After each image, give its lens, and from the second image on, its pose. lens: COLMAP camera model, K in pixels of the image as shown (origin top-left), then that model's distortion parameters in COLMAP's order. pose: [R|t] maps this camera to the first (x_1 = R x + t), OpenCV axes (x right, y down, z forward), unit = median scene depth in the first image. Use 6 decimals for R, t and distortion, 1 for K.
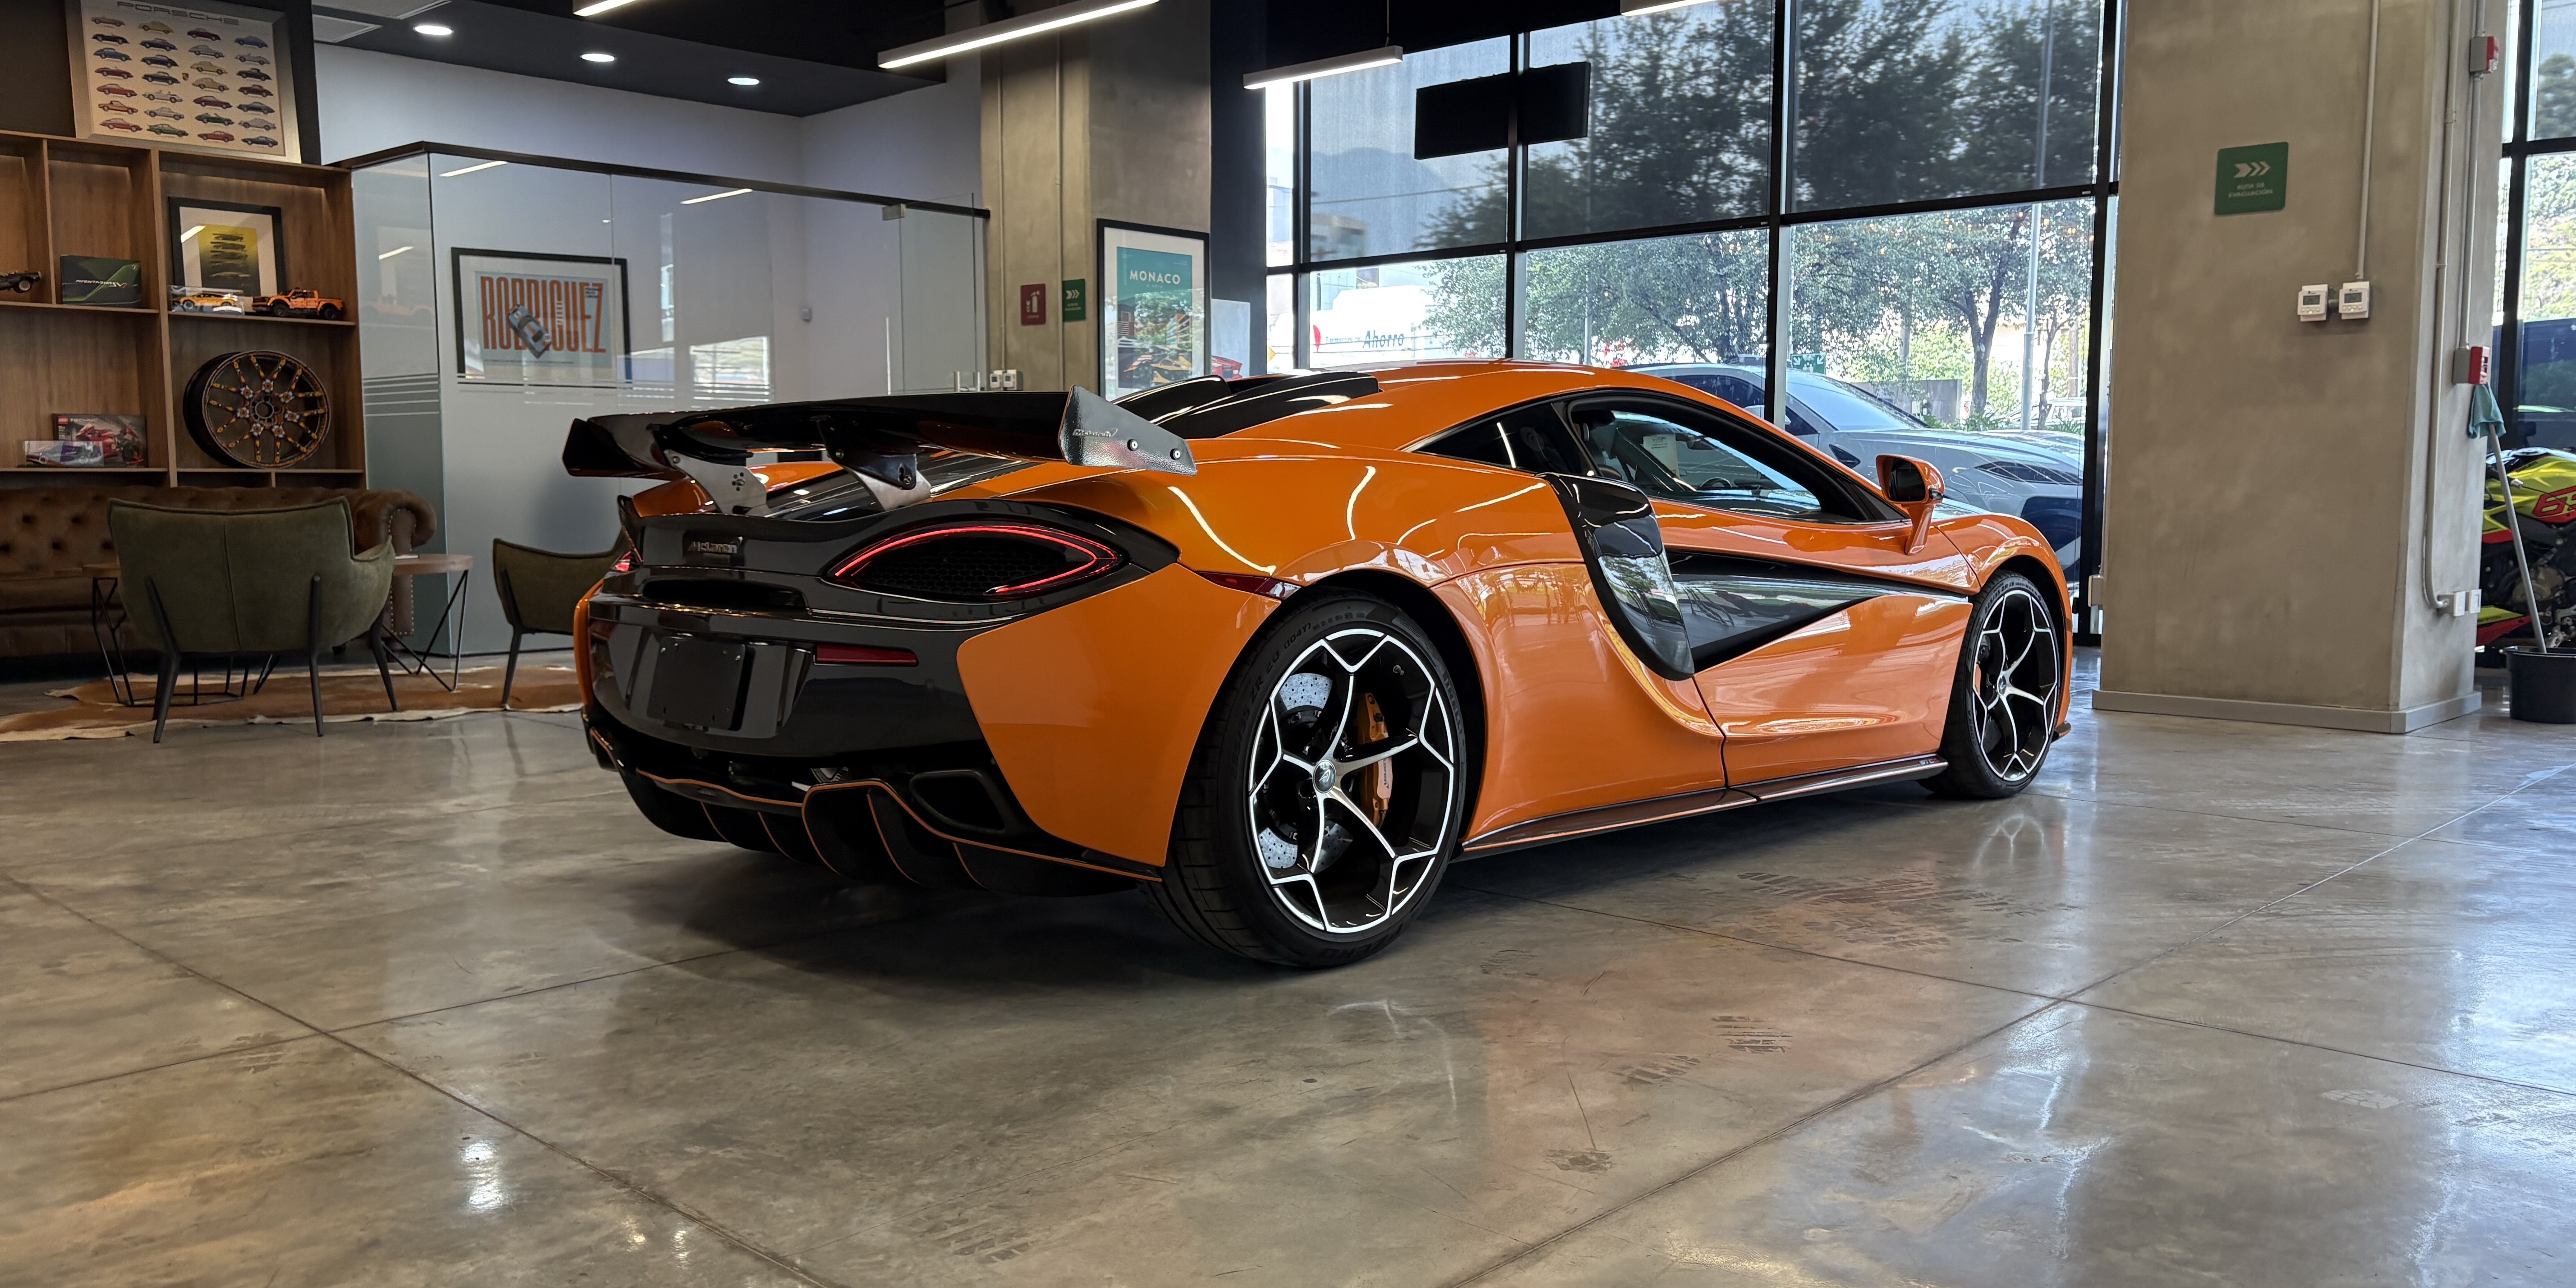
lens RADIAL K [[1995.3, 0, 1287.7], [0, 1995.3, 654.0], [0, 0, 1]] dist [0.023732, -0.002766]
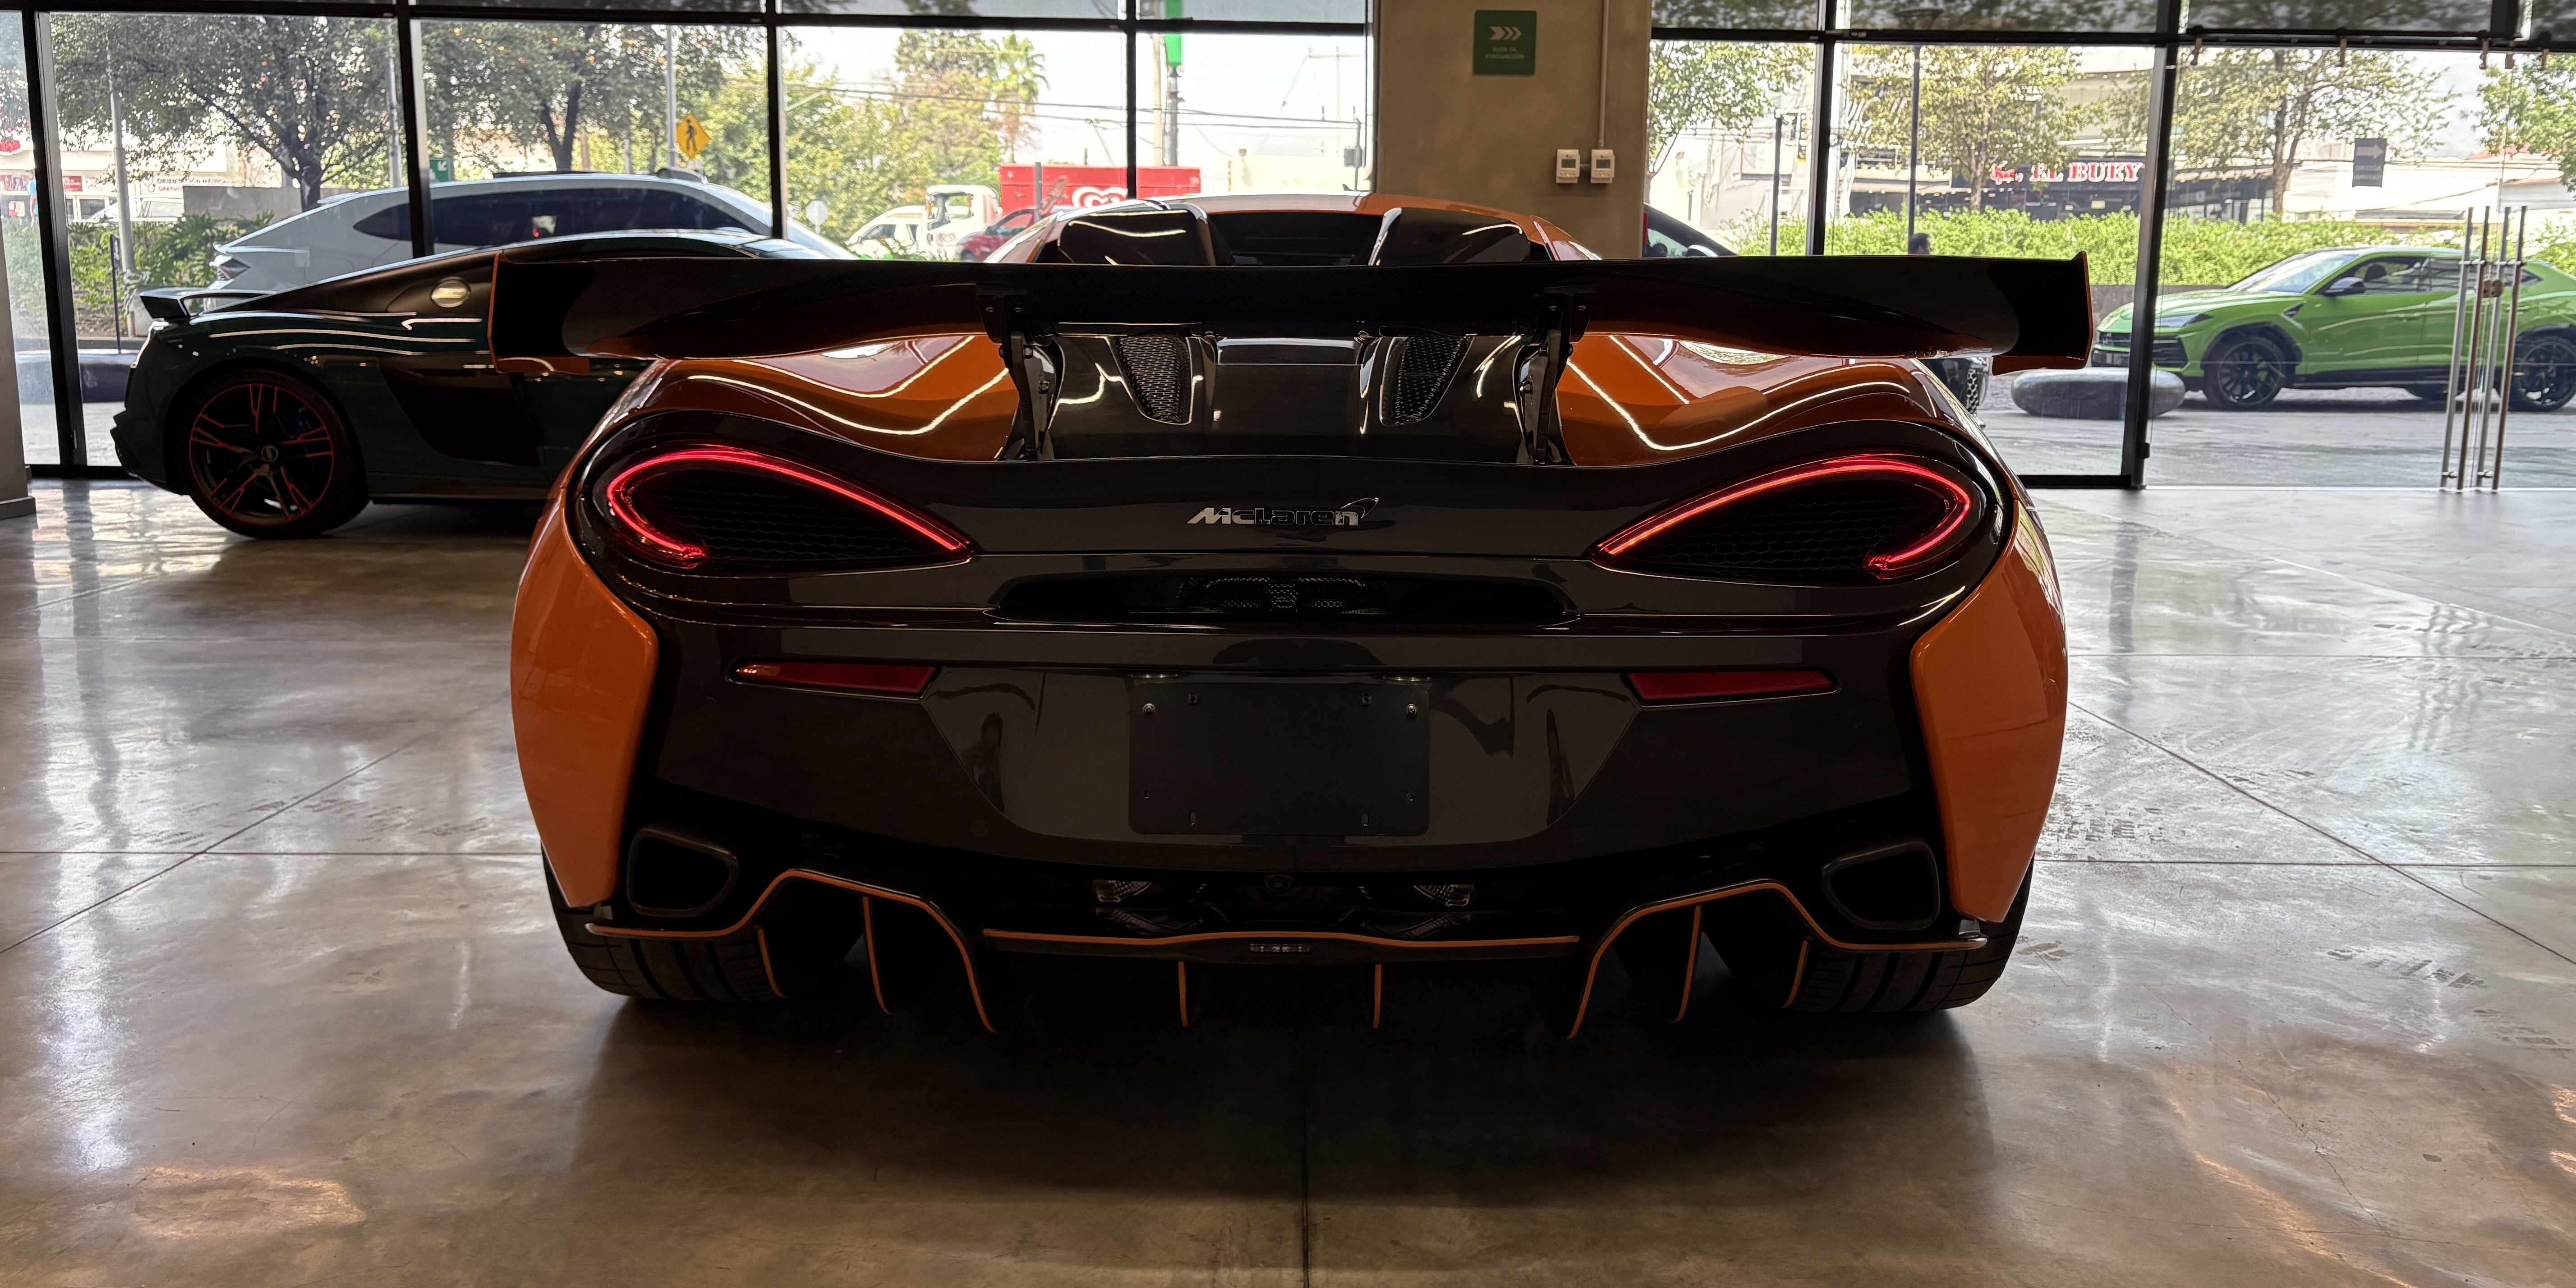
lens RADIAL K [[1951.6, 0, 1294.7], [0, 1951.6, 647.9], [0, 0, 1]] dist [0.029216, -0.034236]
pose [[0.721431, -0.114351, 0.682980, -0.349148], [0.051866, 0.992424, 0.111375, -0.040982], [-0.690542, -0.044926, 0.721896, 0.322835]]
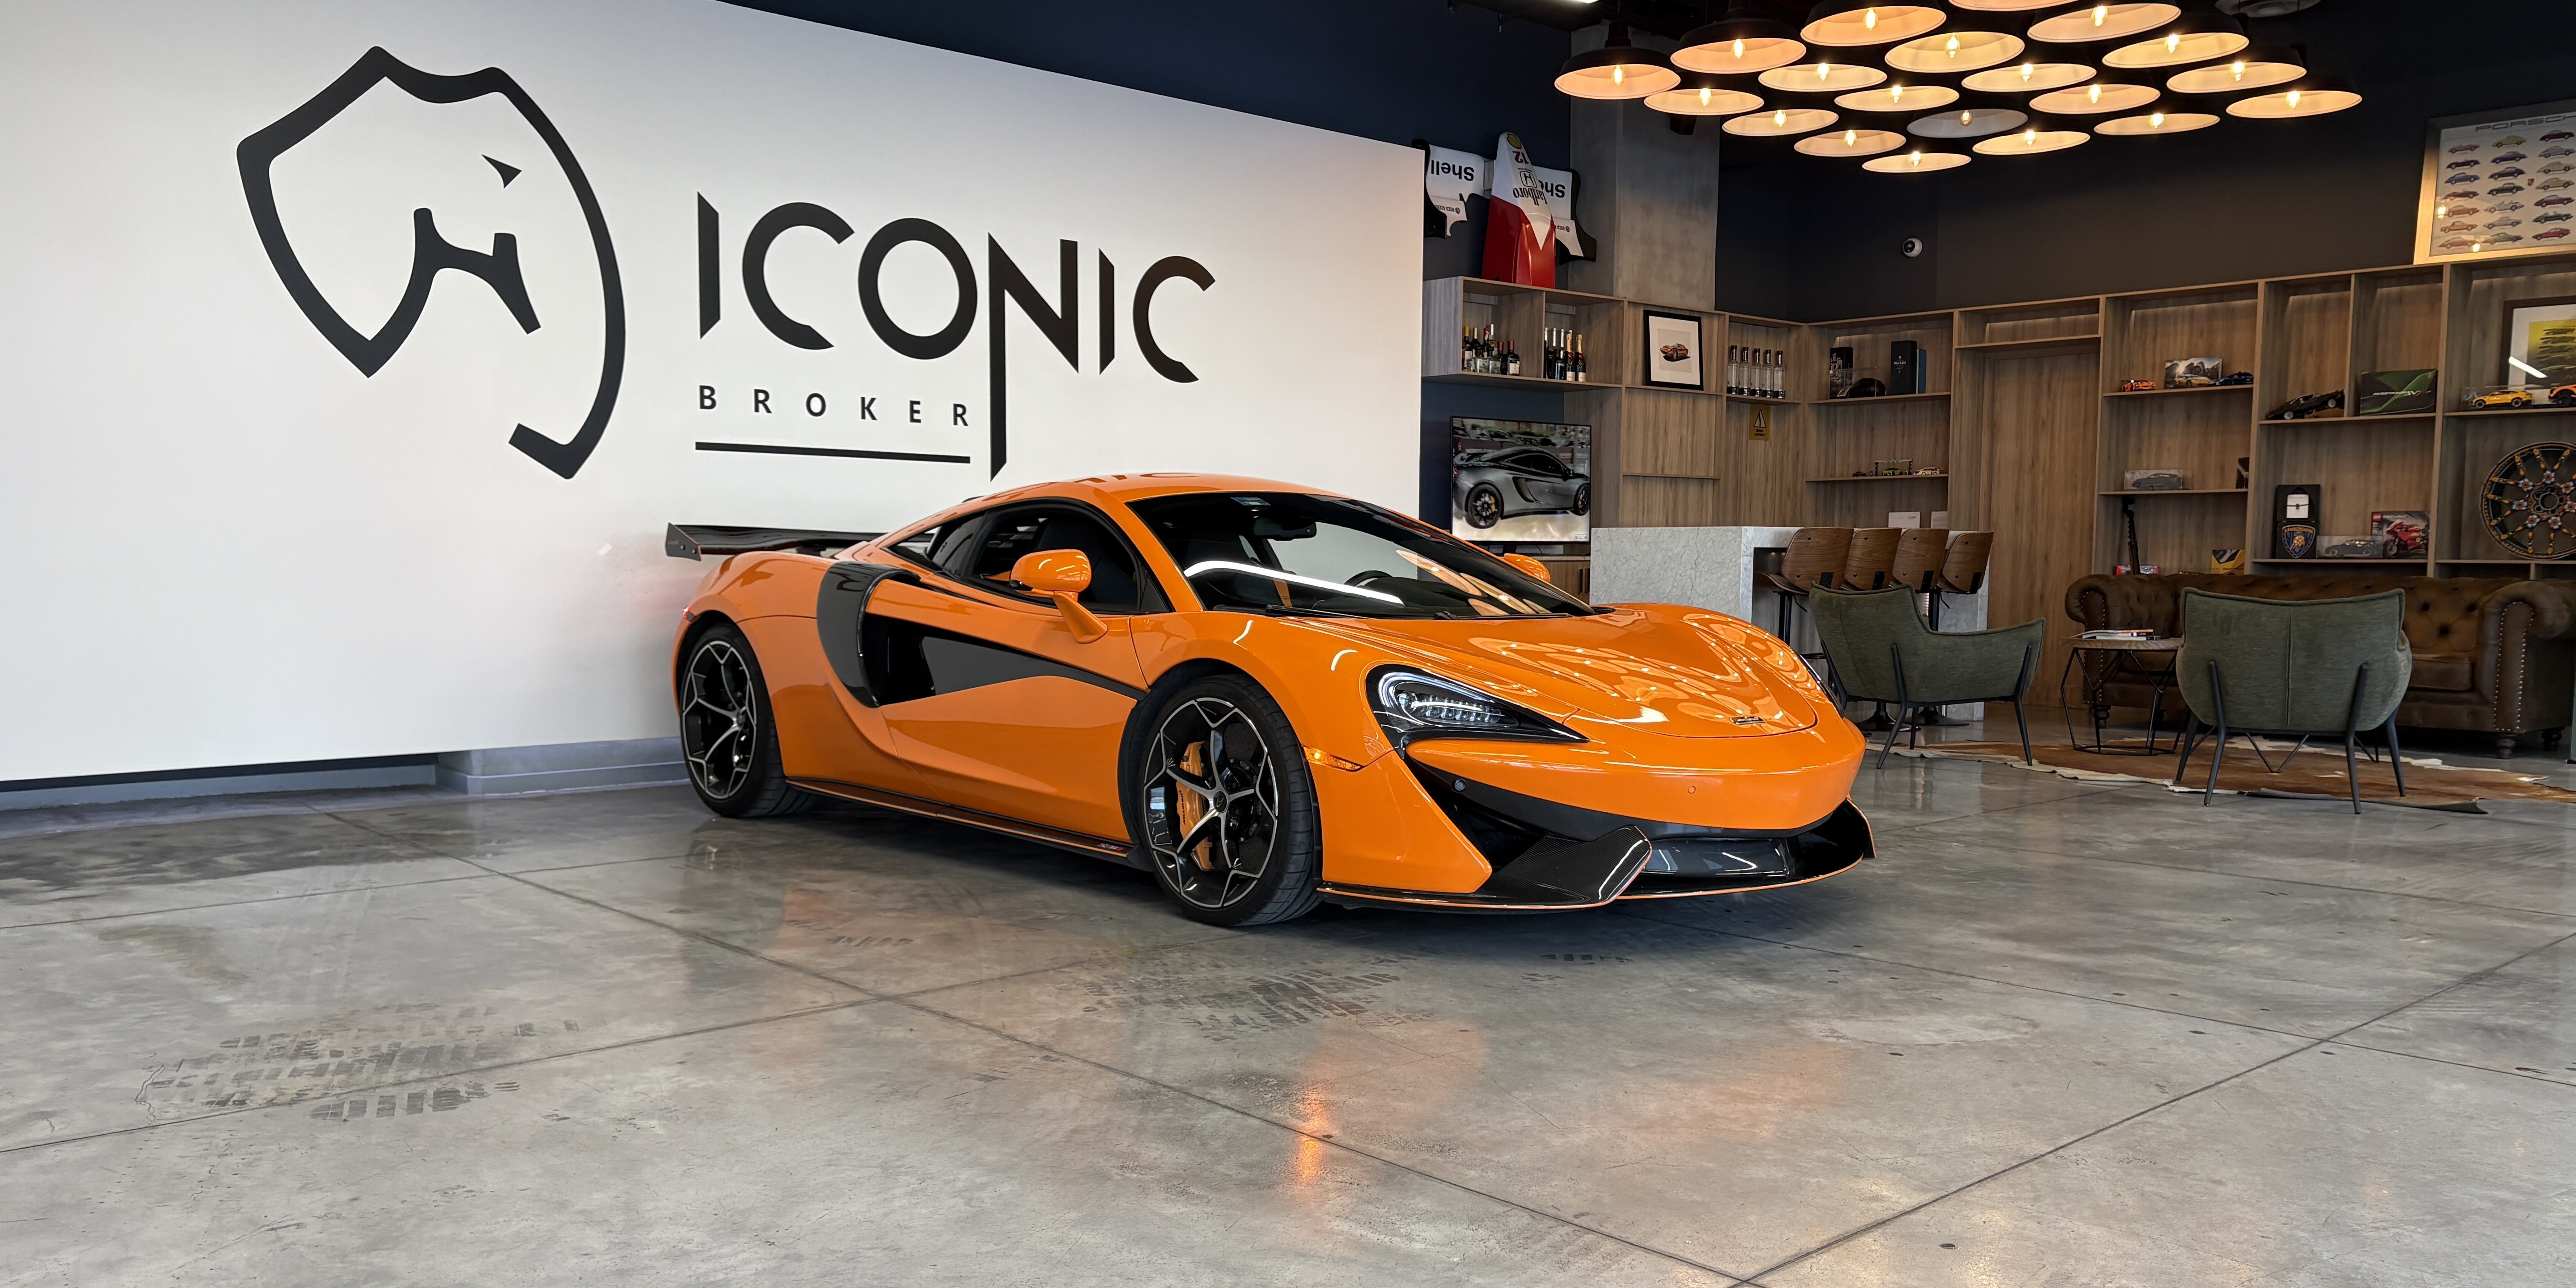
lens RADIAL K [[1951.6, 0, 1232.1], [0, 1951.6, 697.3], [0, 0, 1]] dist [0.029216, -0.034236]
pose [[-0.089263, 0.074441, -0.993222, 0.771497], [-0.094047, 0.992118, 0.082810, -0.065364], [0.991558, 0.100801, -0.081558, 0.648199]]
